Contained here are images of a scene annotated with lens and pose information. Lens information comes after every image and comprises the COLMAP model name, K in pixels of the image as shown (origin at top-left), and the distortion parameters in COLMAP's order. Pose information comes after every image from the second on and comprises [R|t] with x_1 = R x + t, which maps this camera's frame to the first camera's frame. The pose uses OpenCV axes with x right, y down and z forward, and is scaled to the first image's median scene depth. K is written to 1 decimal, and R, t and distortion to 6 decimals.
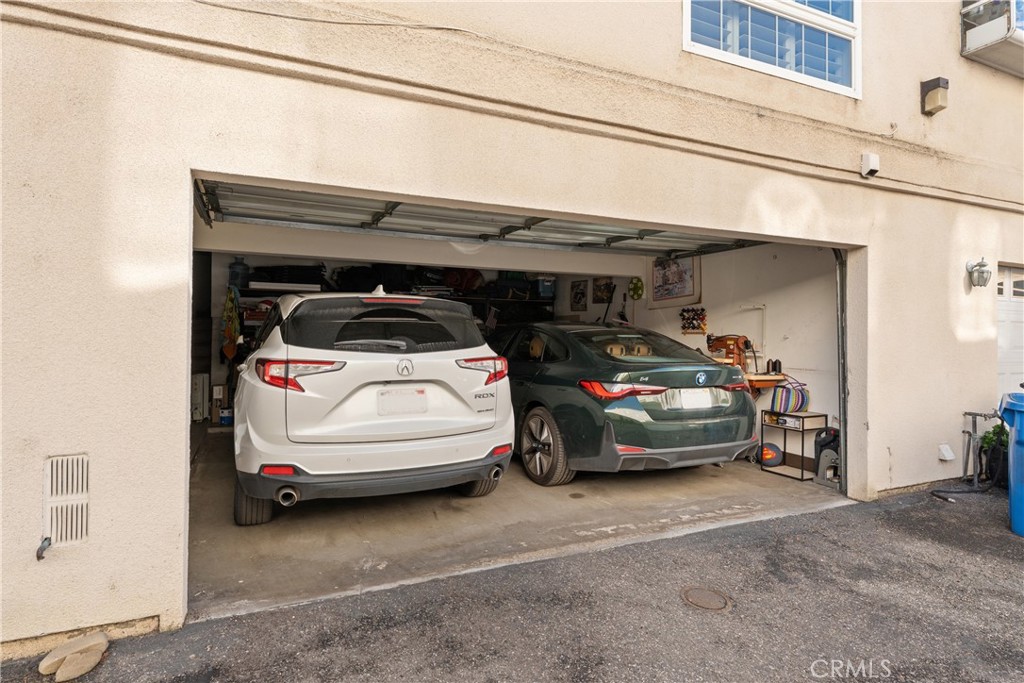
lens RADIAL K [[550.9, 0, 505.9], [0, 550.9, 321.0], [0, 0, 1]] dist [0.000281, -0.001005]
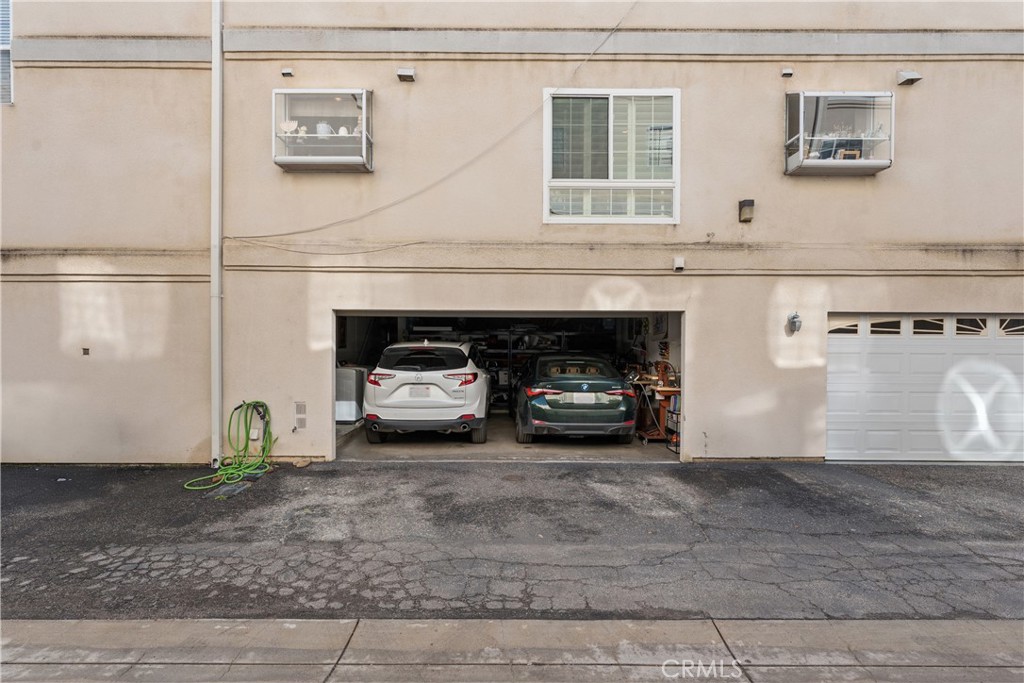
lens RADIAL K [[550.9, 0, 511.8], [0, 550.9, 344.9], [0, 0, 1]] dist [0.000281, -0.001005]
pose [[0.913209, -0.003993, -0.407471, 0.925903], [0.012887, 0.999735, 0.019086, -0.077454], [0.407287, -0.022681, 0.913019, -0.803386]]
